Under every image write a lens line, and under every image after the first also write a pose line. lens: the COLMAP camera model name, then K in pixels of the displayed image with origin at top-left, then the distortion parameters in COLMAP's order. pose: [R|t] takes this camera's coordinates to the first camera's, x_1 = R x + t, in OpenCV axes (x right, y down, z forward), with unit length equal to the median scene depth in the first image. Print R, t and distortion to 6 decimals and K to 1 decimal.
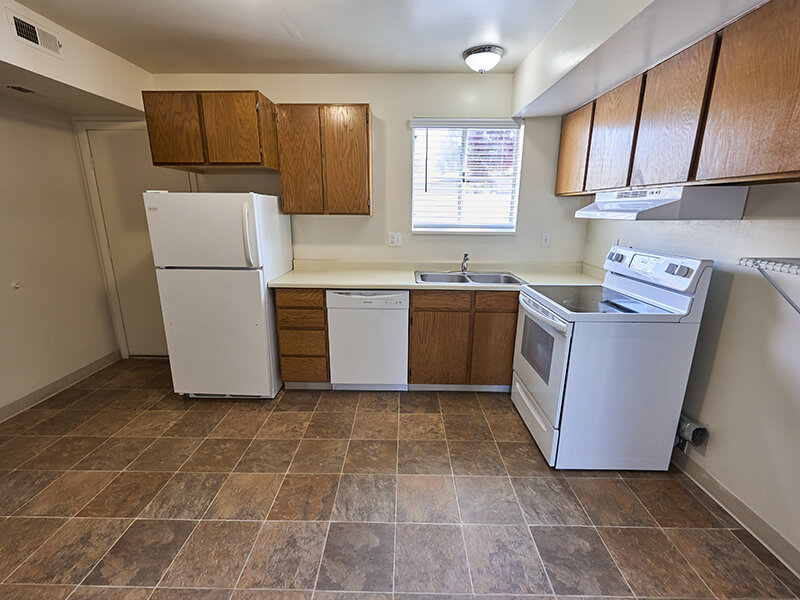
lens RADIAL K [[356.8, 0, 399.0], [0, 356.8, 300.8], [0, 0, 1]] dist [-0.001274, -0.000117]
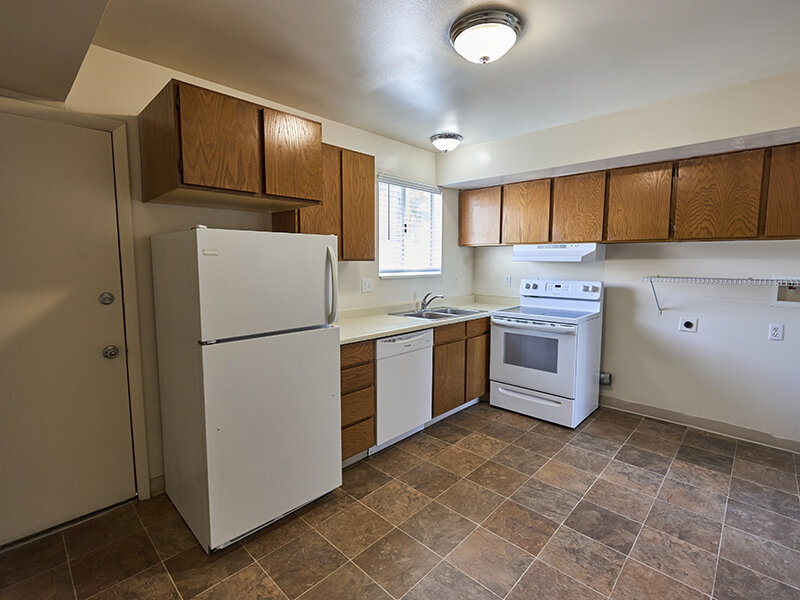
lens RADIAL K [[380.3, 0, 400.0], [0, 380.3, 297.0], [0, 0, 1]] dist [-0.002386, -0.000656]
pose [[0.680720, -0.075294, 0.728664, -0.875168], [0.181460, 0.981034, -0.068148, -0.061851], [-0.709713, 0.178613, 0.681472, 0.268135]]
